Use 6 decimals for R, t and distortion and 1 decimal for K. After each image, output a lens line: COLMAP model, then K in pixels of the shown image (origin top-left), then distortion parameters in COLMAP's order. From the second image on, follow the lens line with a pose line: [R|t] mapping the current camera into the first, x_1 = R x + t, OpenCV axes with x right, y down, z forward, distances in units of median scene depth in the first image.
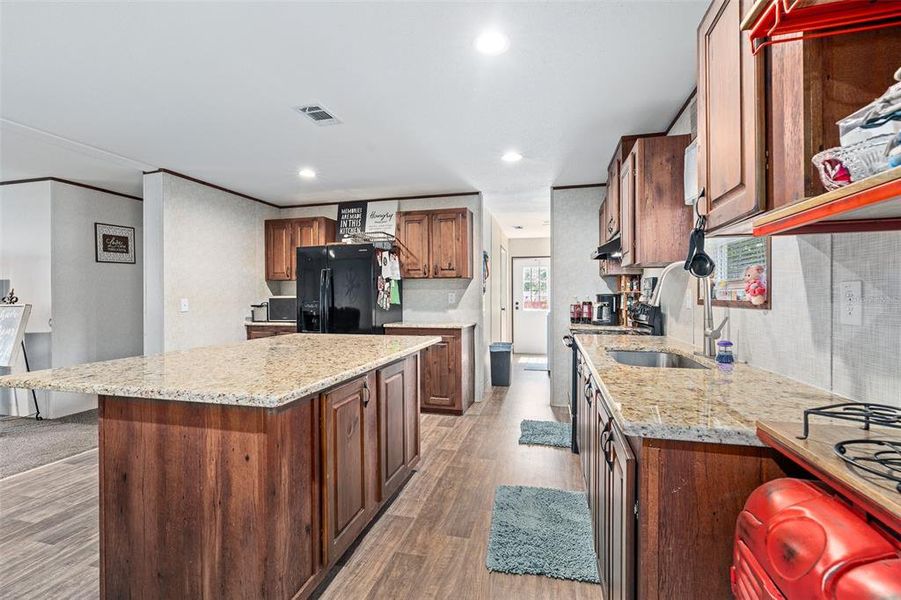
lens RADIAL K [[405.7, 0, 451.2], [0, 405.7, 297.6], [0, 0, 1]] dist [-0.001991, 0.000016]
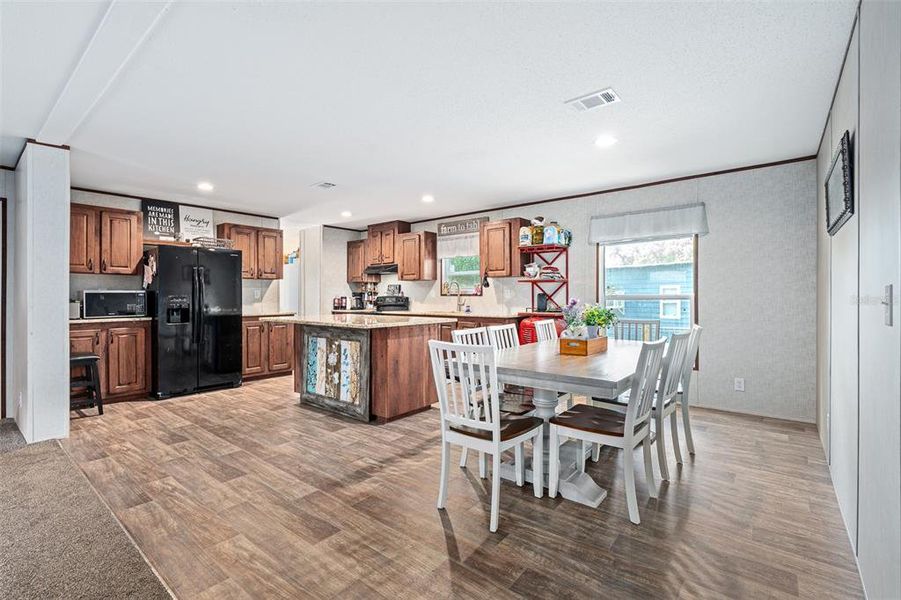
lens RADIAL K [[402.8, 0, 447.1], [0, 402.8, 295.8], [0, 0, 1]] dist [-0.001270, -0.000094]
pose [[0.427108, 0.004585, 0.904189, -0.964790], [0.002824, 0.999975, -0.006405, 0.017236], [-0.904196, 0.005290, 0.427085, -0.115359]]
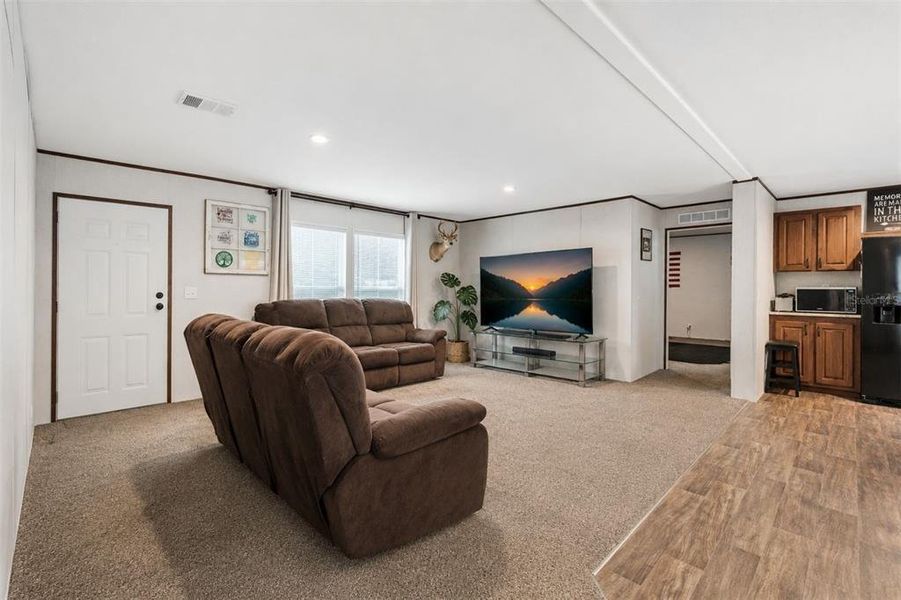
lens RADIAL K [[417.0, 0, 451.3], [0, 417.0, 280.7], [0, 0, 1]] dist [-0.003903, -0.000696]
pose [[0.850847, 0.003925, -0.525399, -0.677176], [-0.008623, 0.999942, -0.006493, -0.005623], [0.525343, 0.010055, 0.850831, -0.387607]]
